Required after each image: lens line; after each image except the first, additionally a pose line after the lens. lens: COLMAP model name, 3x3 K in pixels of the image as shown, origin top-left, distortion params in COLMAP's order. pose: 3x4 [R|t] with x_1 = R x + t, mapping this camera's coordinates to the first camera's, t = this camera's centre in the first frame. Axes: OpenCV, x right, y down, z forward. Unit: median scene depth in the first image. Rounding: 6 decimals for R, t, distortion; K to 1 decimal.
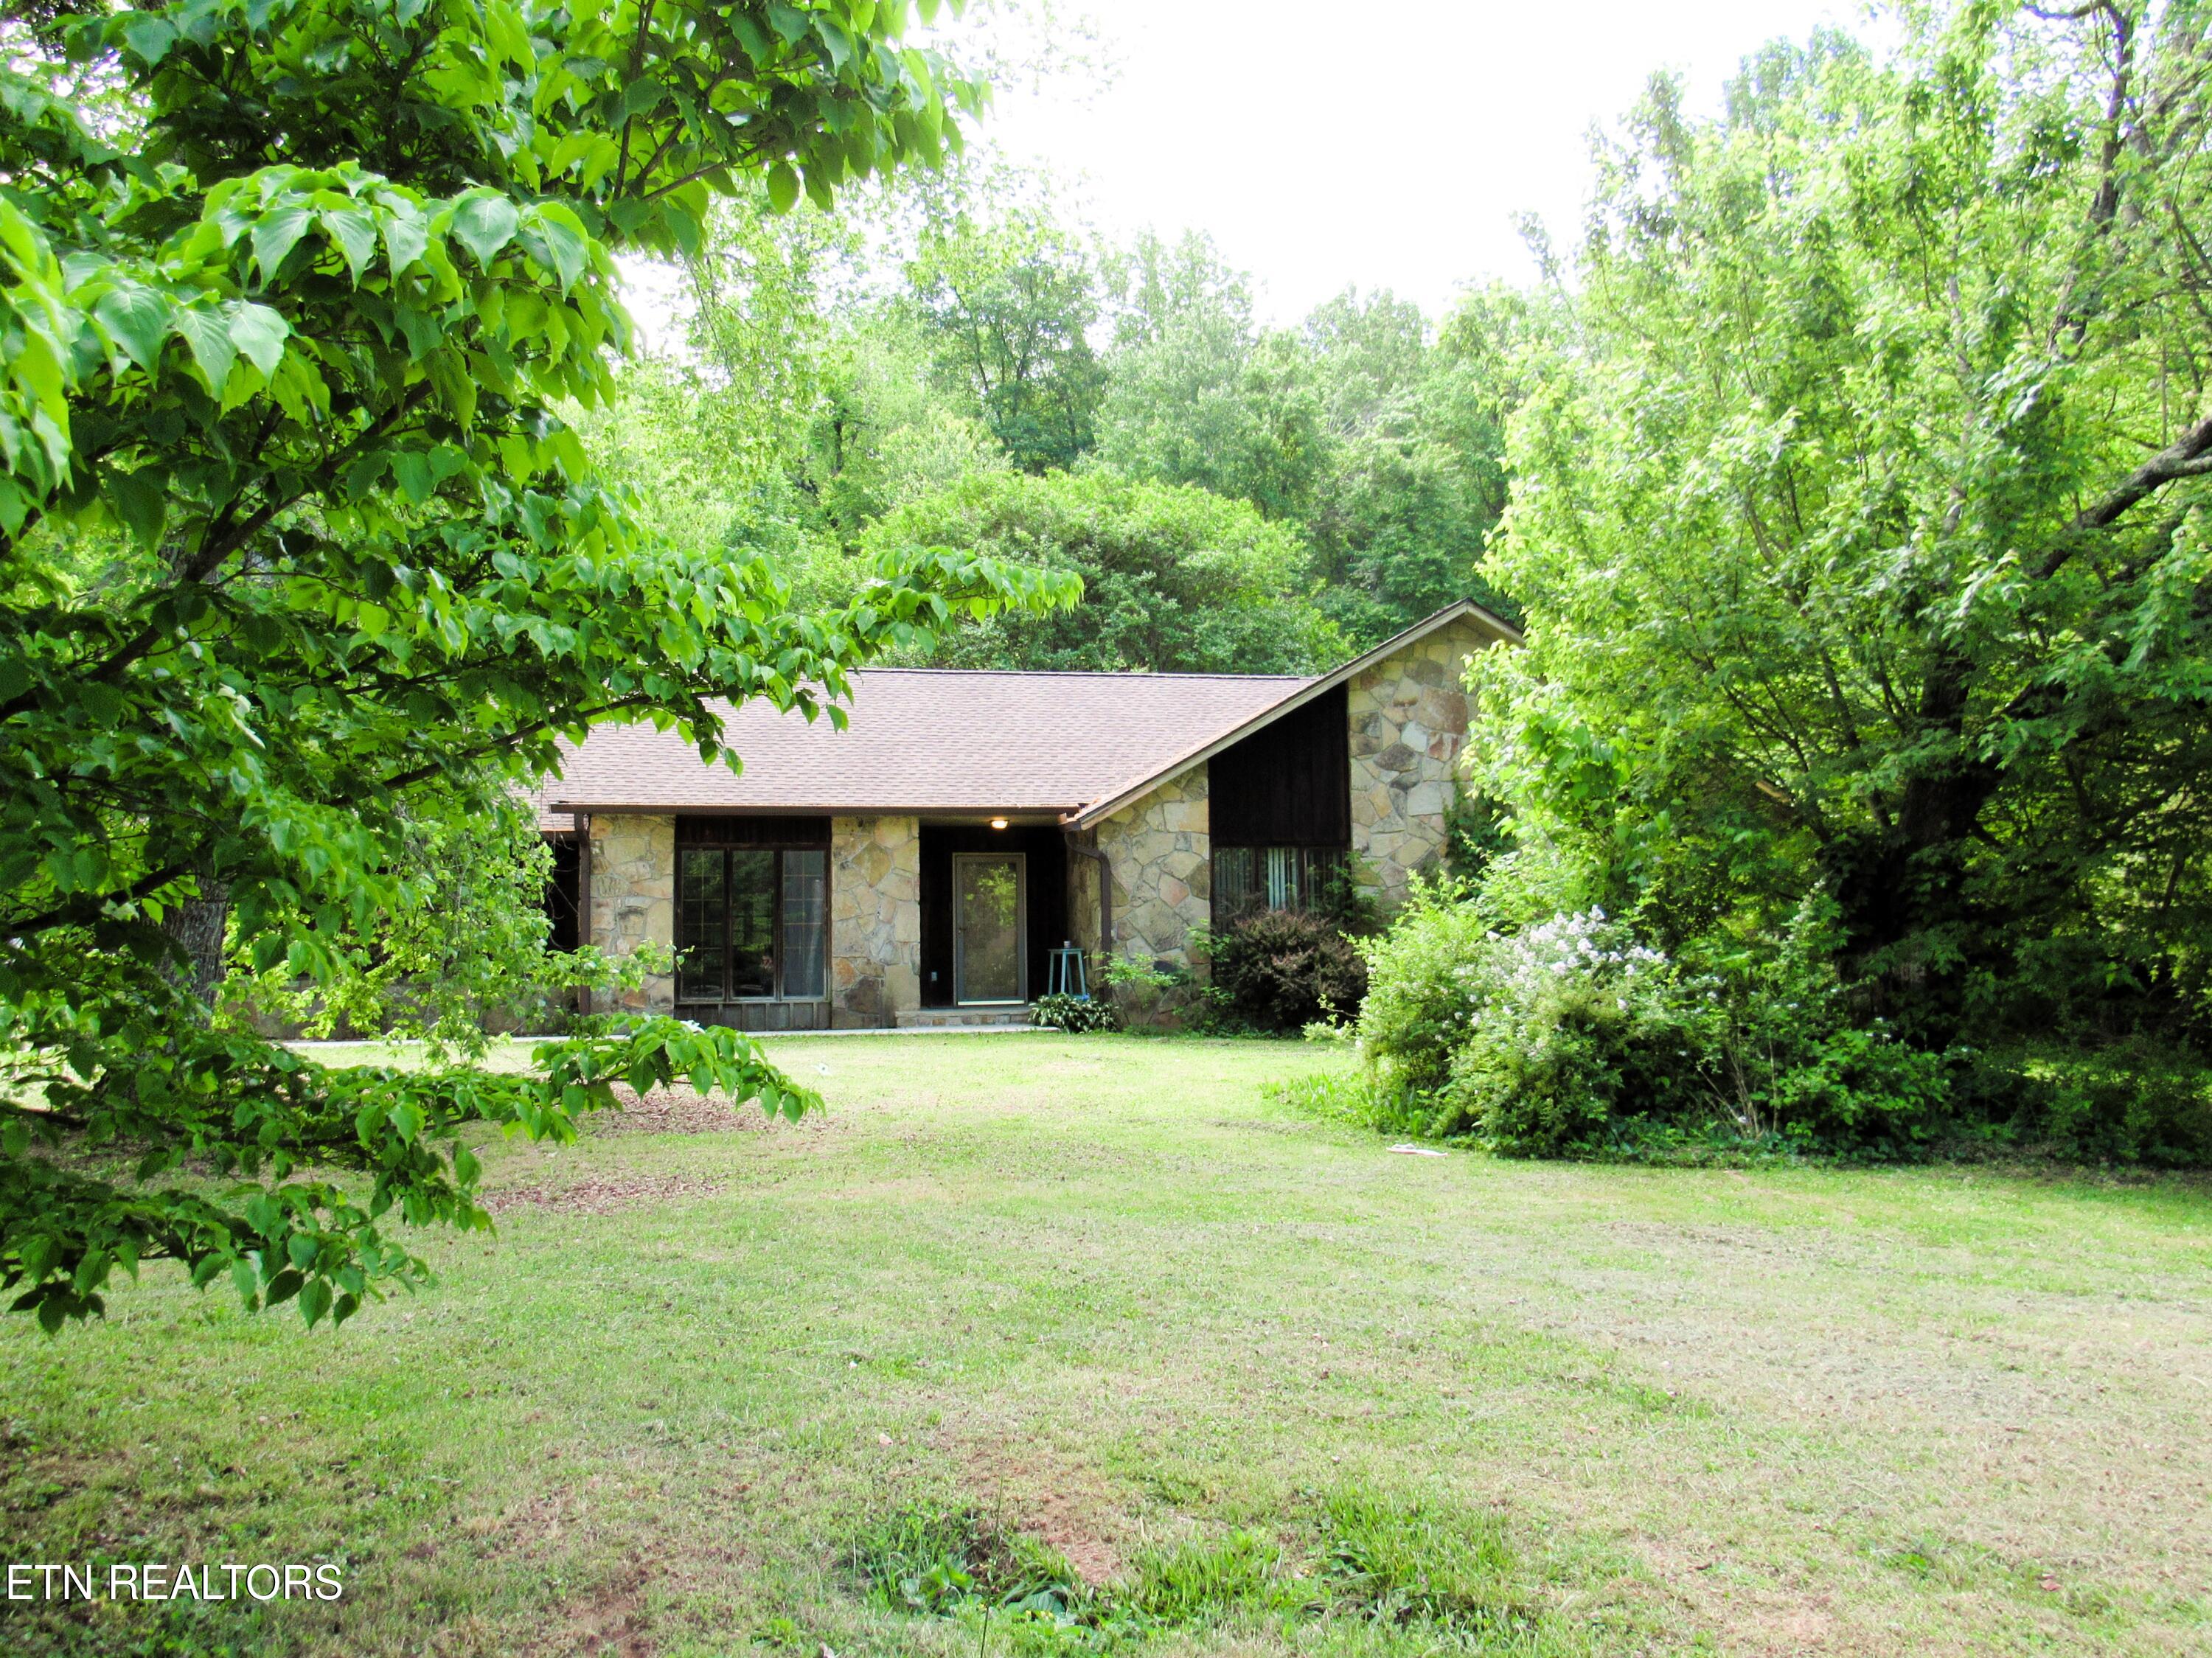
lens RADIAL K [[1577.5, 0, 1106.0], [0, 1577.5, 829.0], [0, 0, 1]] dist [-0.004766, -0.000930]
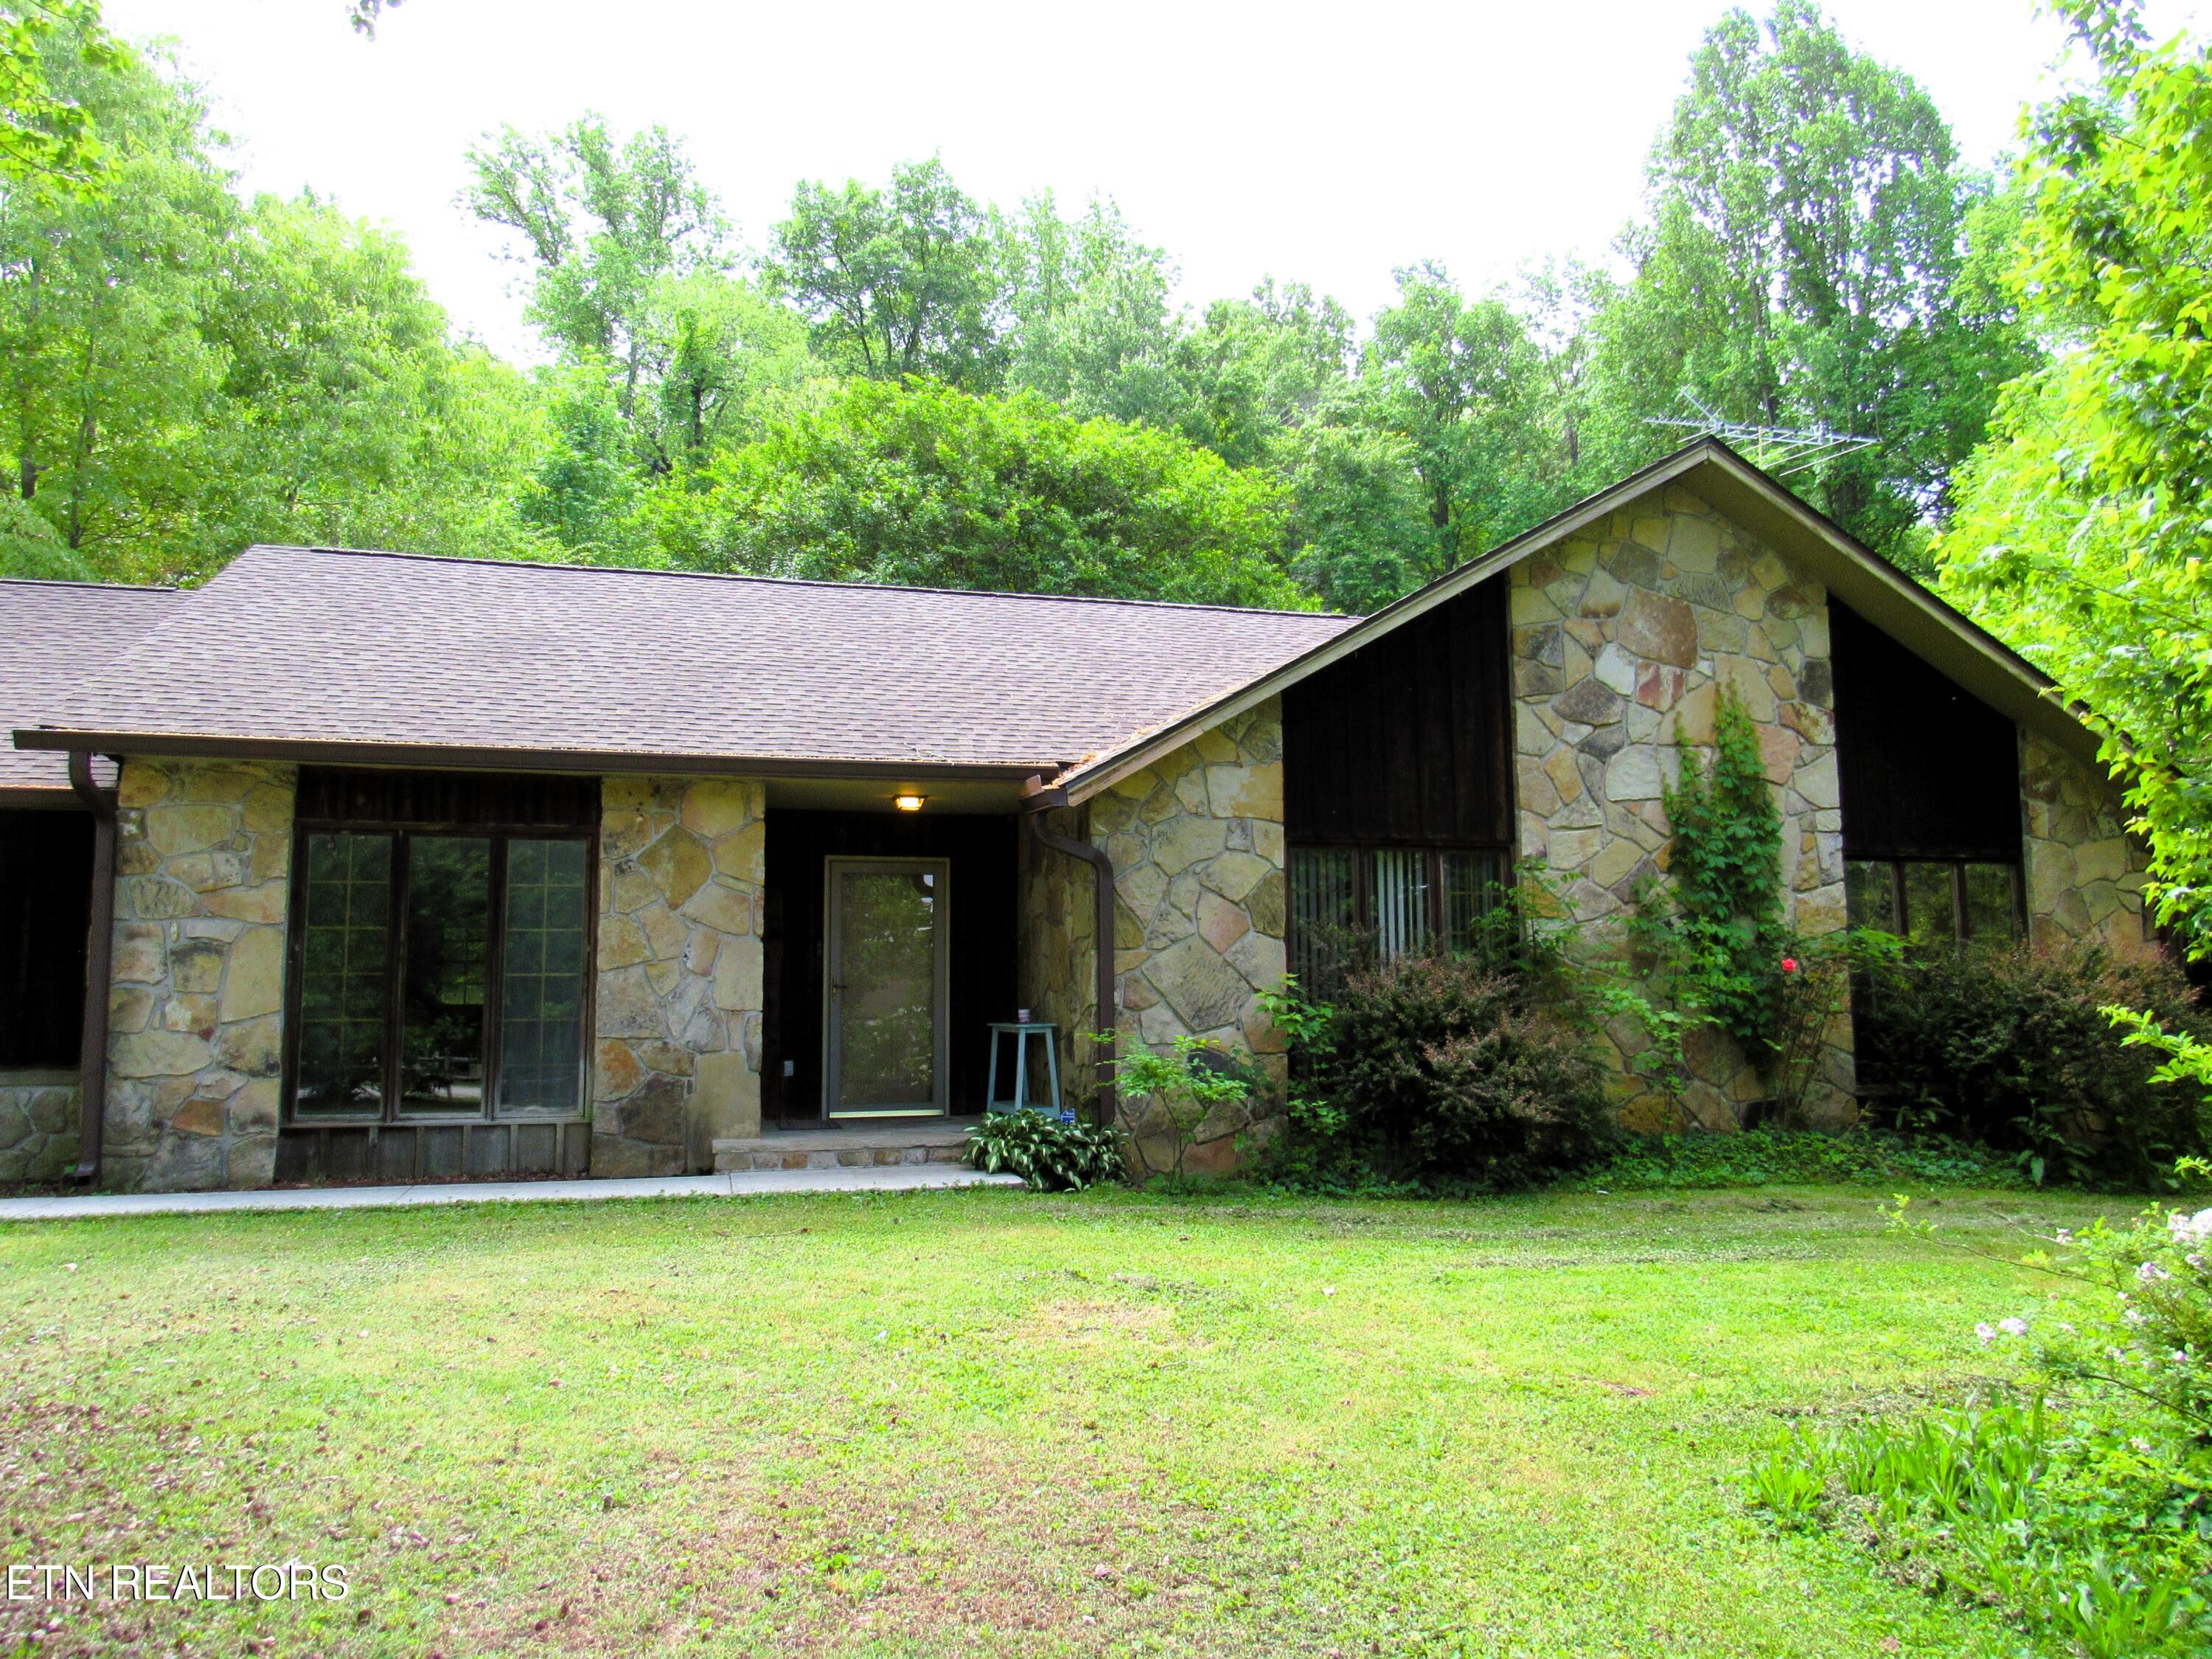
lens RADIAL K [[1577.6, 0, 1106.0], [0, 1577.6, 829.5], [0, 0, 1]] dist [-0.004766, -0.000930]
pose [[0.996515, 0.017101, 0.081640, -0.044582], [-0.014371, 0.999321, -0.033912, 0.025617], [-0.082165, 0.032621, 0.996085, 0.440634]]
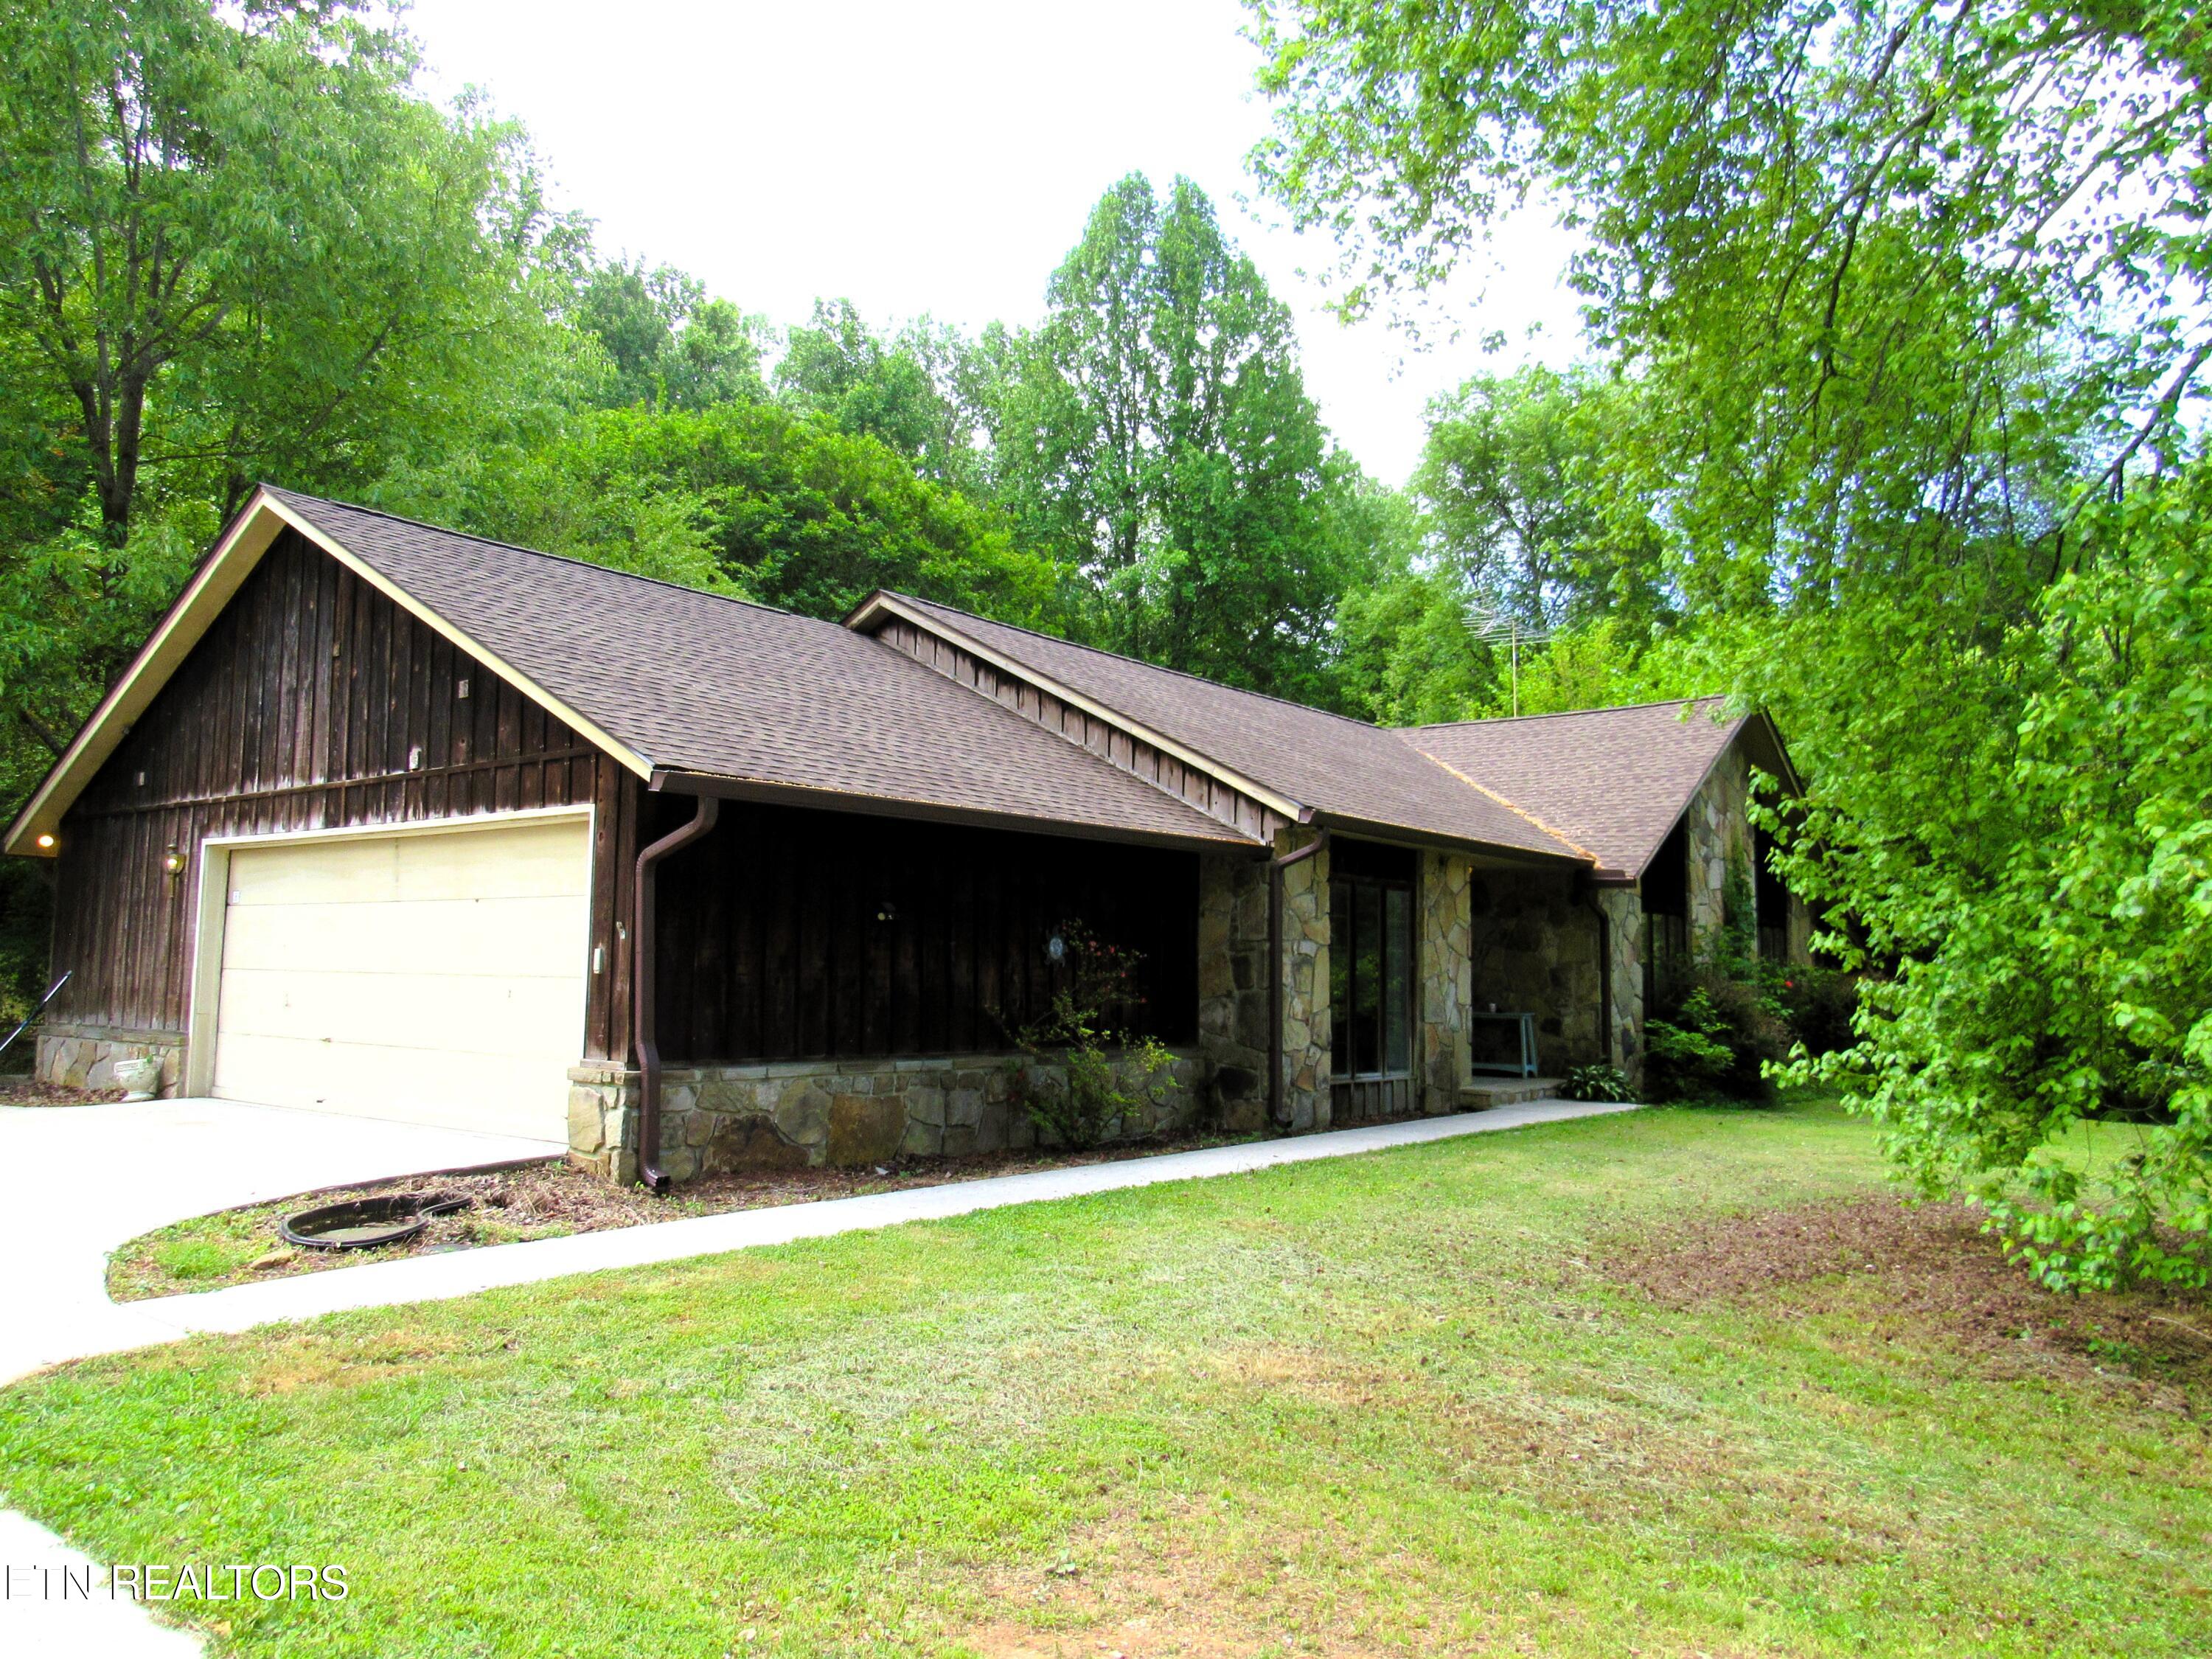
lens RADIAL K [[1577.6, 0, 1106.0], [0, 1577.6, 829.5], [0, 0, 1]] dist [-0.004766, -0.000930]
pose [[0.738481, 0.091251, 0.668071, -0.834587], [-0.086816, 0.995421, -0.039998, 0.027594], [-0.668662, -0.028462, 0.743022, 0.496001]]
